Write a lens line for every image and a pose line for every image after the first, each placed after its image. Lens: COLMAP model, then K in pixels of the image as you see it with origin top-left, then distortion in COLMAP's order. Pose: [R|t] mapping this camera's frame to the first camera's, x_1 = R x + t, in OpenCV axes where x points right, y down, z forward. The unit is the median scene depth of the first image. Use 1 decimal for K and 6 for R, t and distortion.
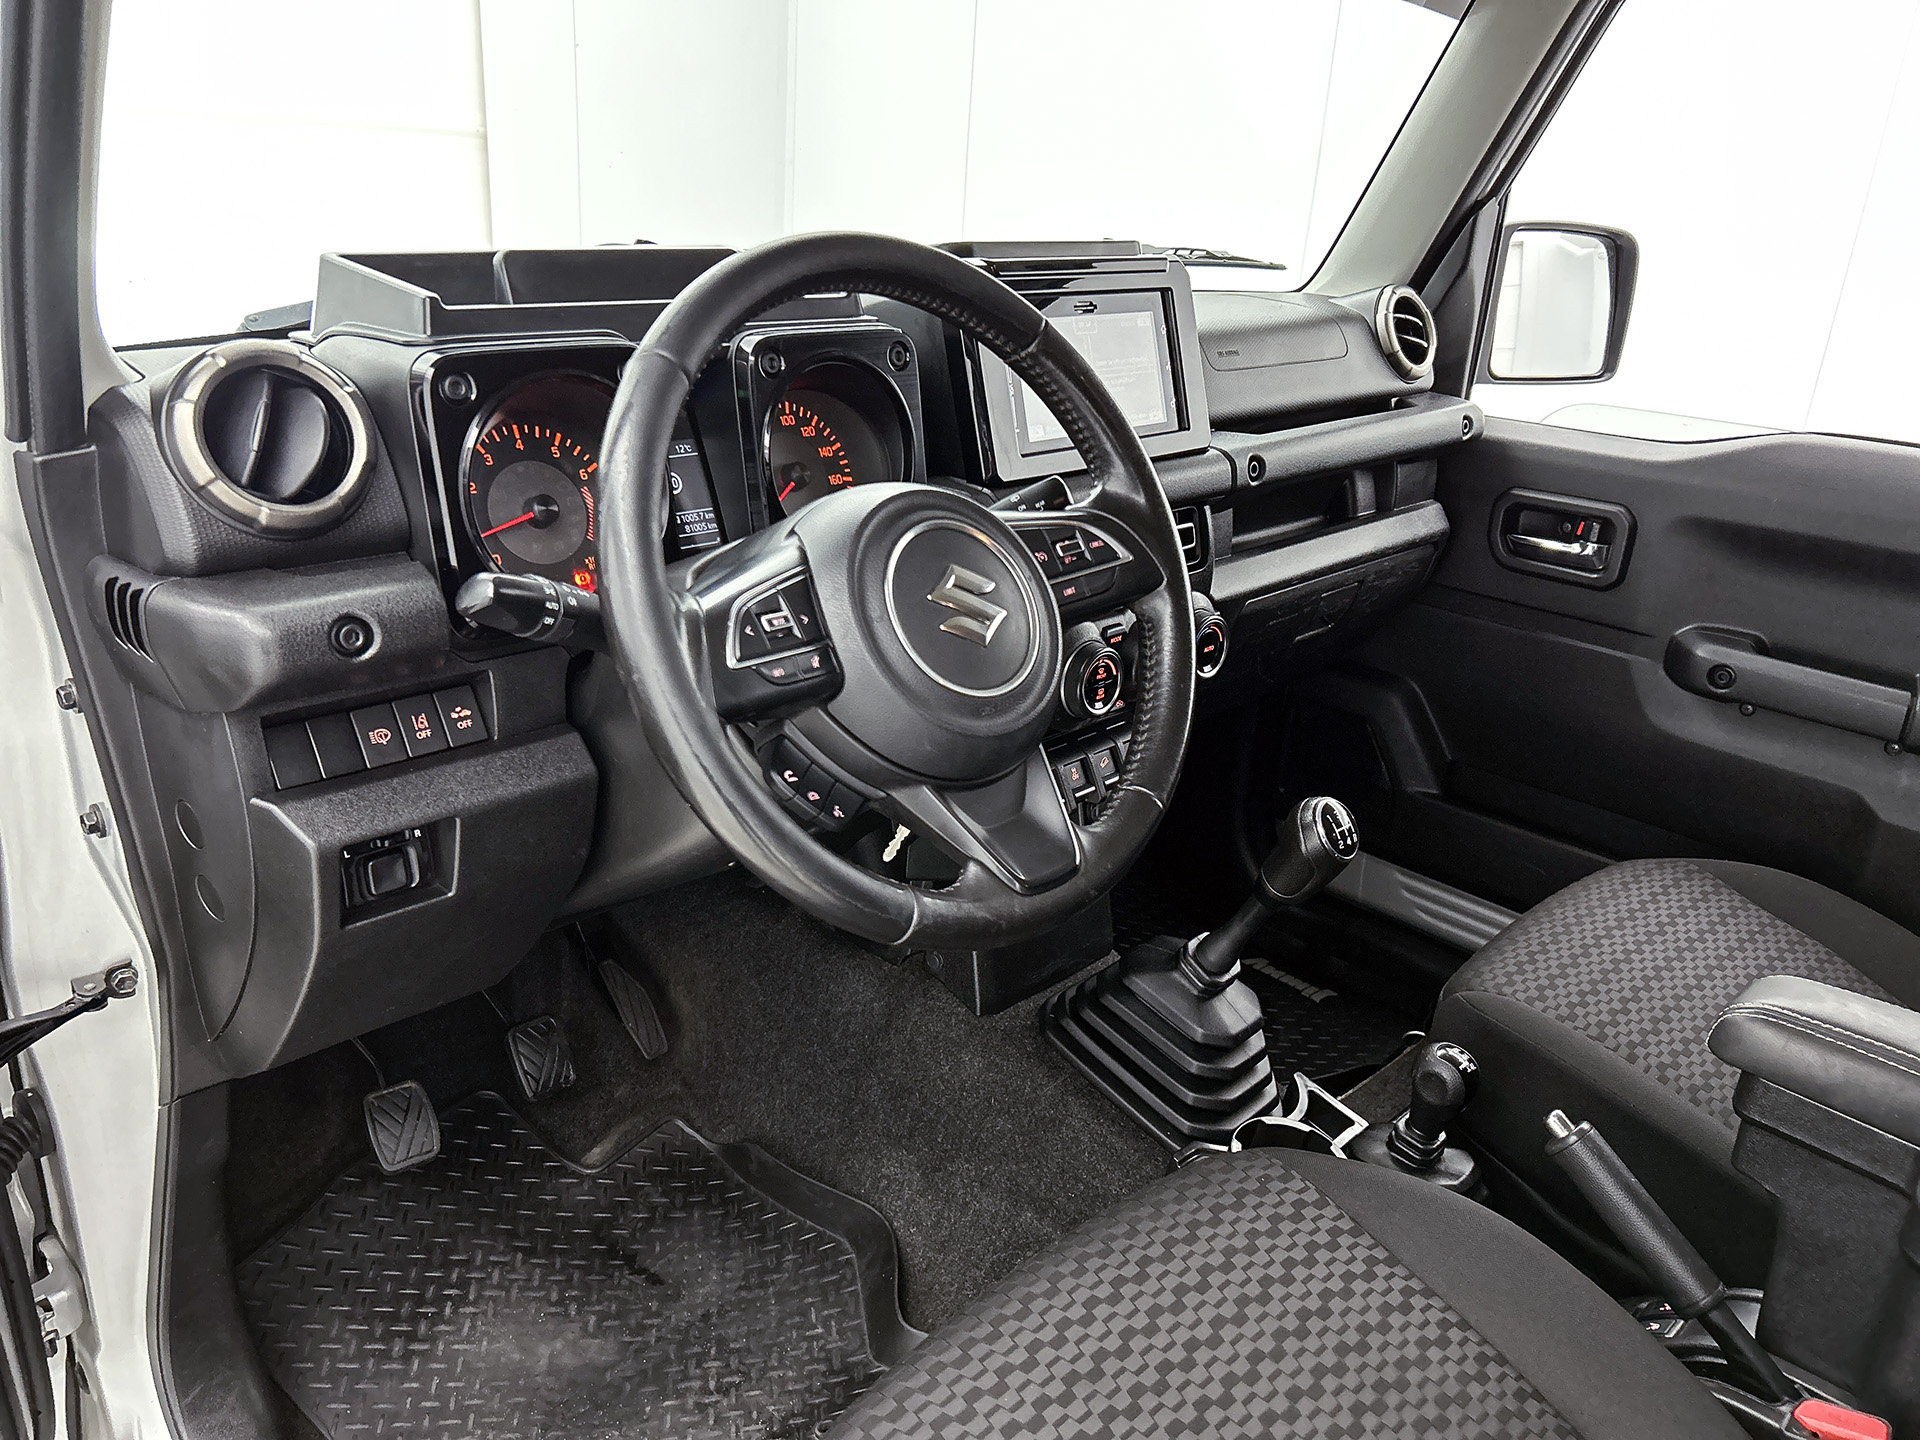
lens RADIAL K [[1439.9, 0, 959.9], [0, 1439.9, 722.4], [0, 0, 1]] dist [0.033157, -0.052510]
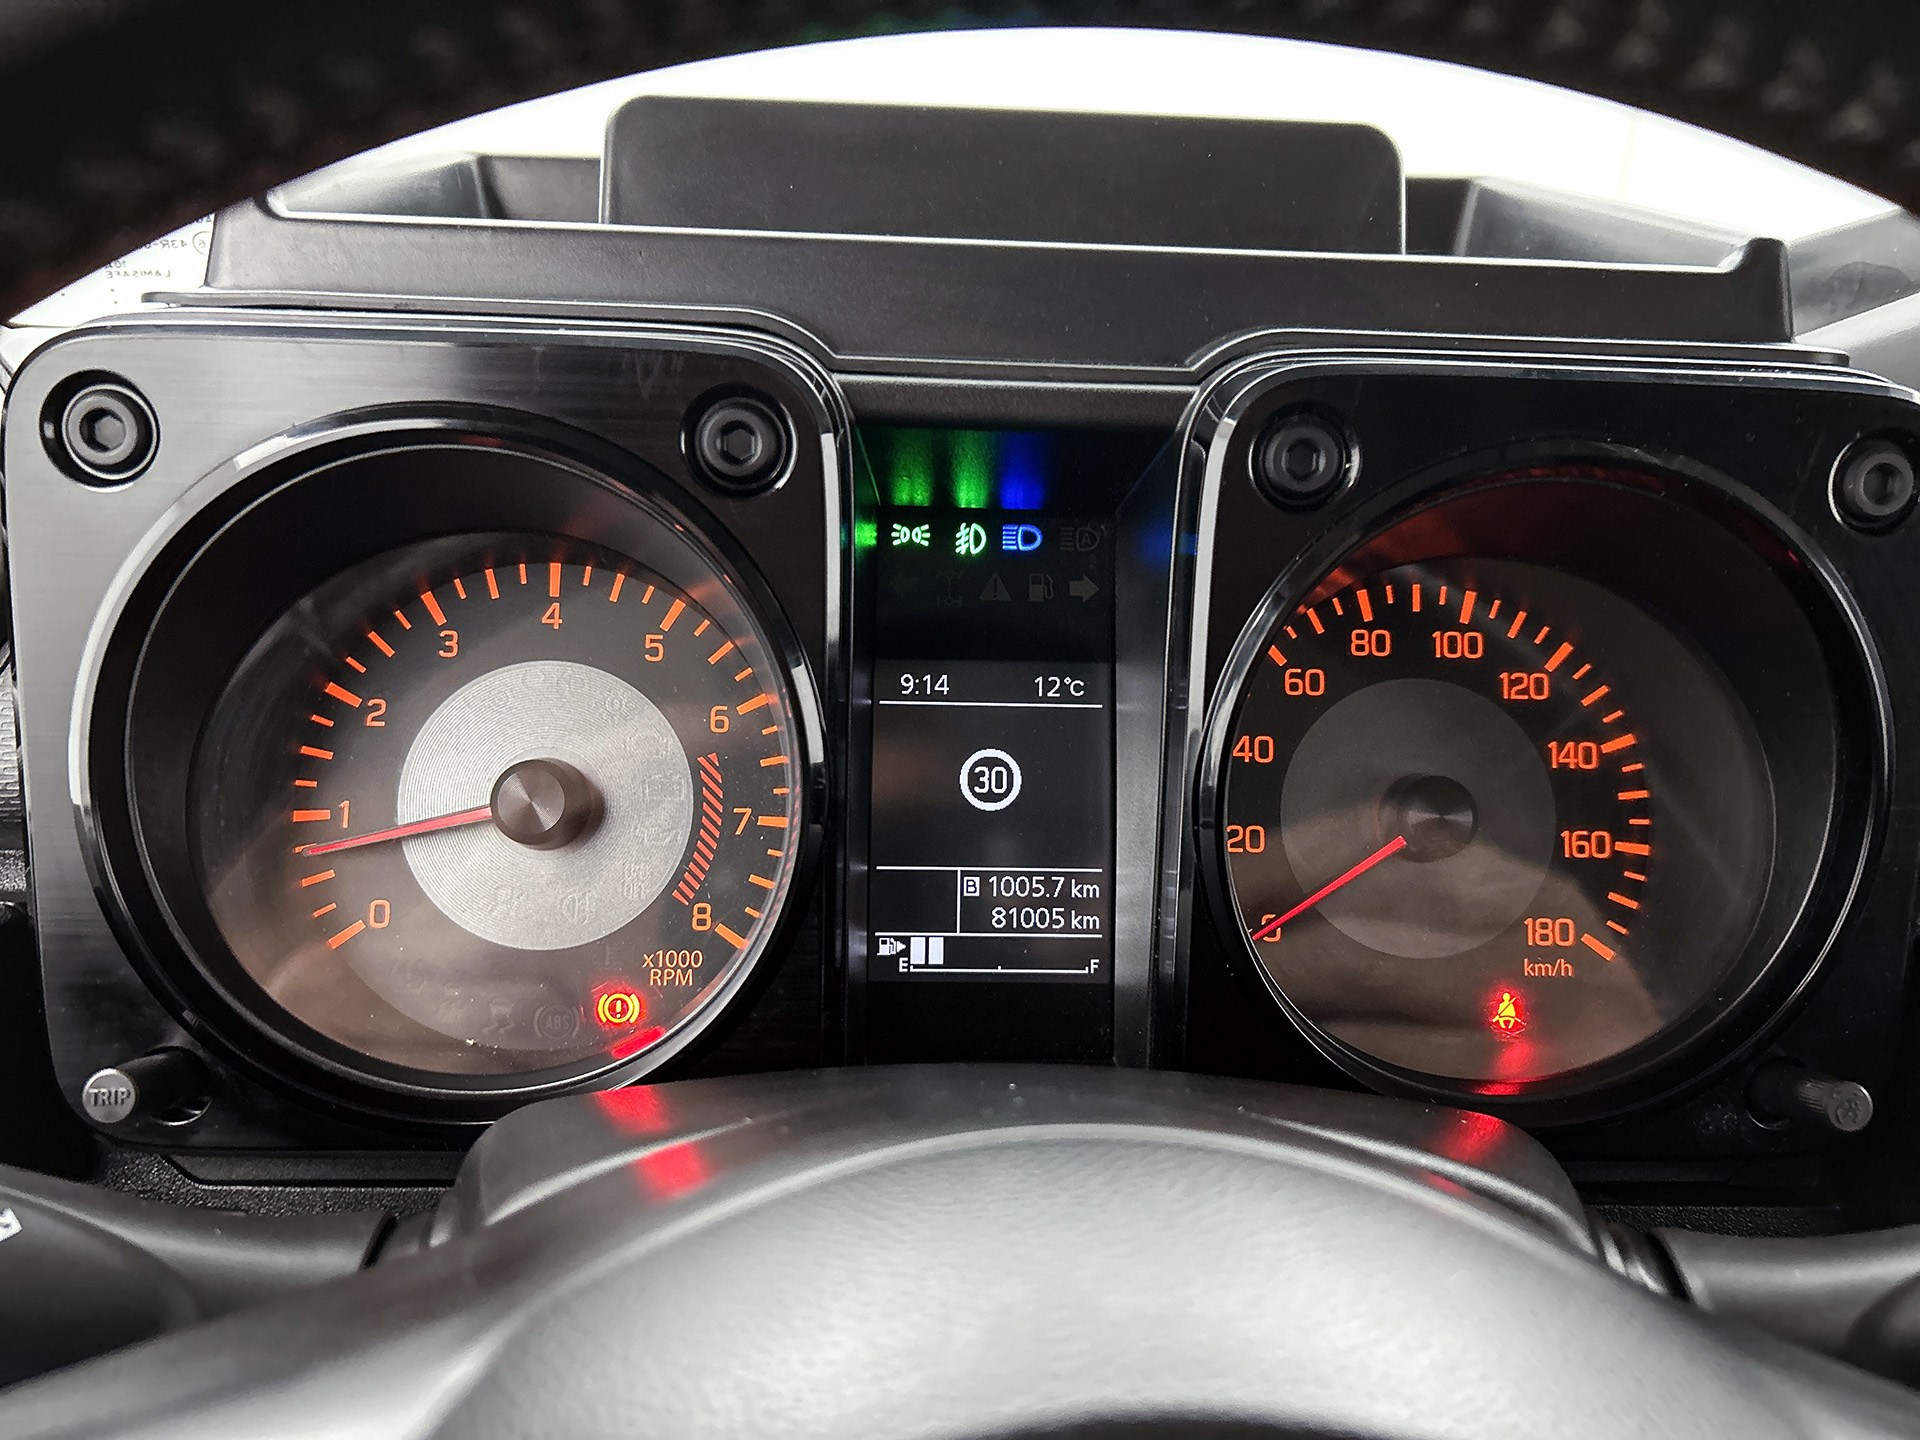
lens RADIAL K [[1439.9, 0, 952.6], [0, 1439.9, 730.8], [0, 0, 1]] dist [0.033157, -0.052510]
pose [[0.735206, 0.186713, -0.651621, 0.012539], [-0.243630, 0.969863, 0.003019, -0.140973], [0.632547, 0.156535, 0.758539, 0.587034]]
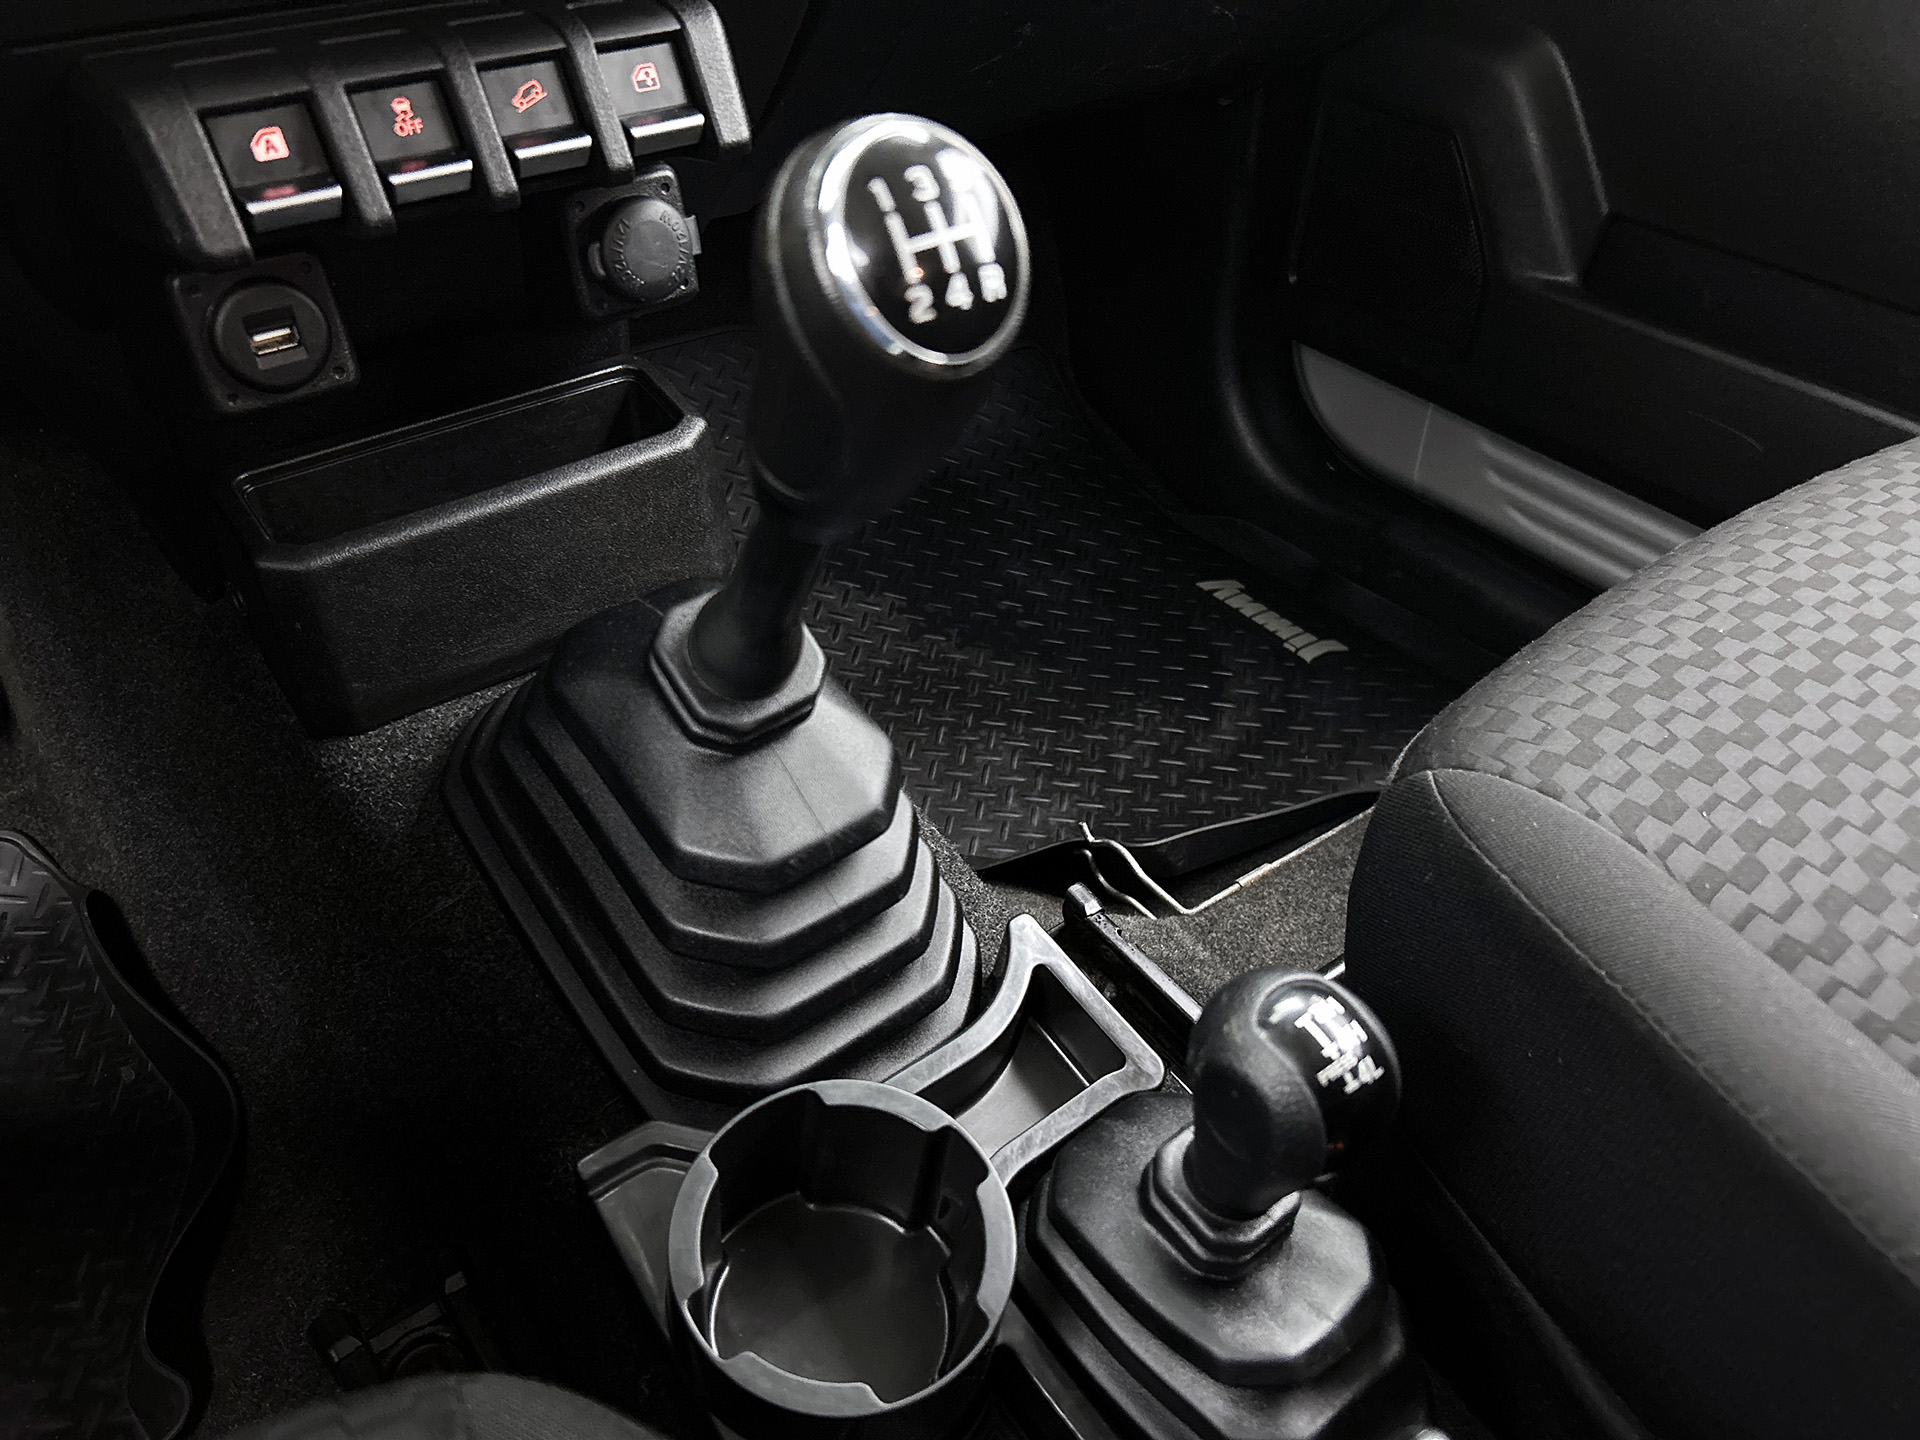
lens RADIAL K [[1439.9, 0, 966.6], [0, 1439.9, 723.2], [0, 0, 1]] dist [0.033157, -0.052510]
pose [[0.992091, 0.056184, -0.112249, 0.269121], [-0.019908, 0.953345, 0.301227, 0.068888], [0.123936, -0.296610, 0.946923, 0.646610]]
